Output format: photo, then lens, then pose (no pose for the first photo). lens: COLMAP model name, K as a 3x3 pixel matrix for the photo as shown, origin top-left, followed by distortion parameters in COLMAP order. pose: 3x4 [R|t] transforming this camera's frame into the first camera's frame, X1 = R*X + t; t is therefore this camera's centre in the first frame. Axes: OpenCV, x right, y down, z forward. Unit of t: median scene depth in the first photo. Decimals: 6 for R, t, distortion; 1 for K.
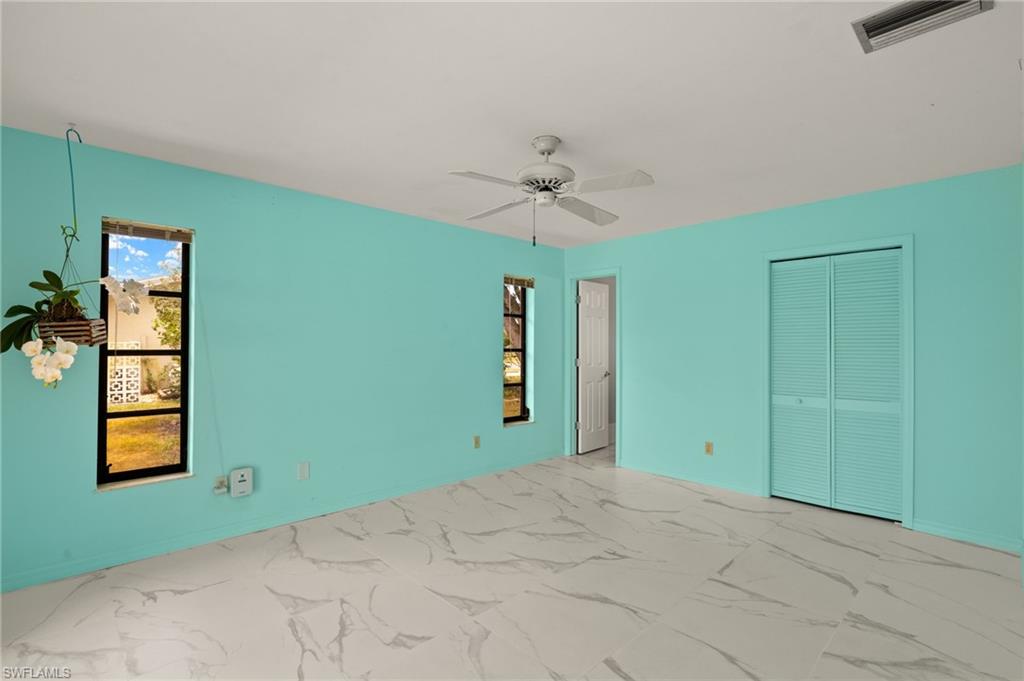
lens RADIAL K [[495.8, 0, 519.6], [0, 495.8, 341.9], [0, 0, 1]] dist [-0.002249, -0.000468]
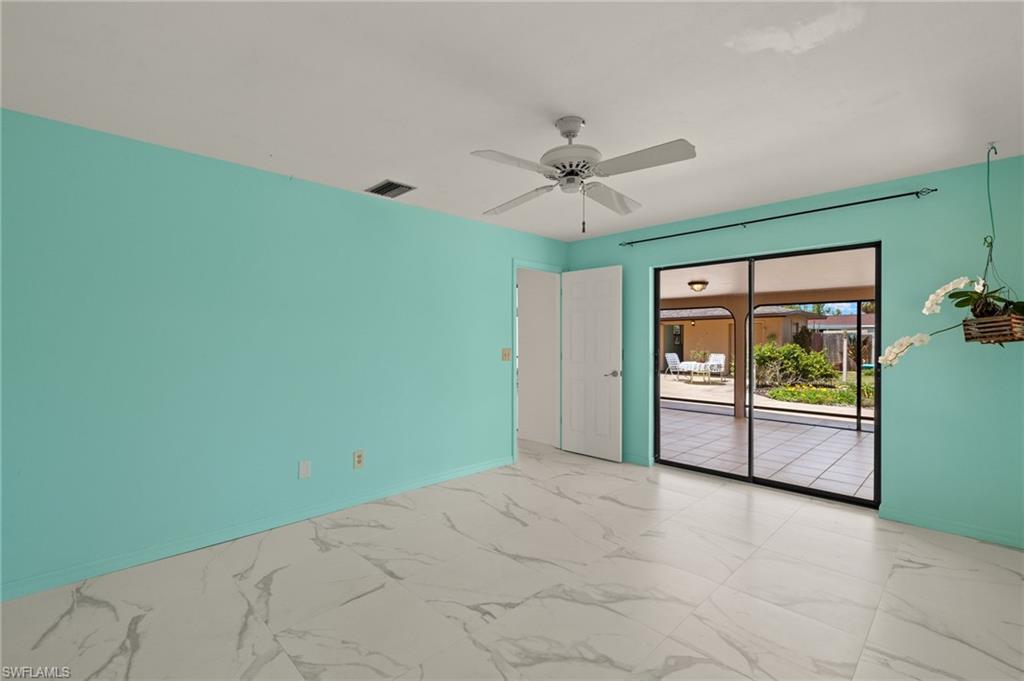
lens RADIAL K [[445.0, 0, 524.6], [0, 445.0, 338.9], [0, 0, 1]] dist [-0.001236, -0.000175]
pose [[-0.999838, -0.002638, -0.017794, 0.154396], [-0.002513, 0.999972, -0.007084, 0.011362], [0.017812, -0.007038, -0.999817, 1.830127]]
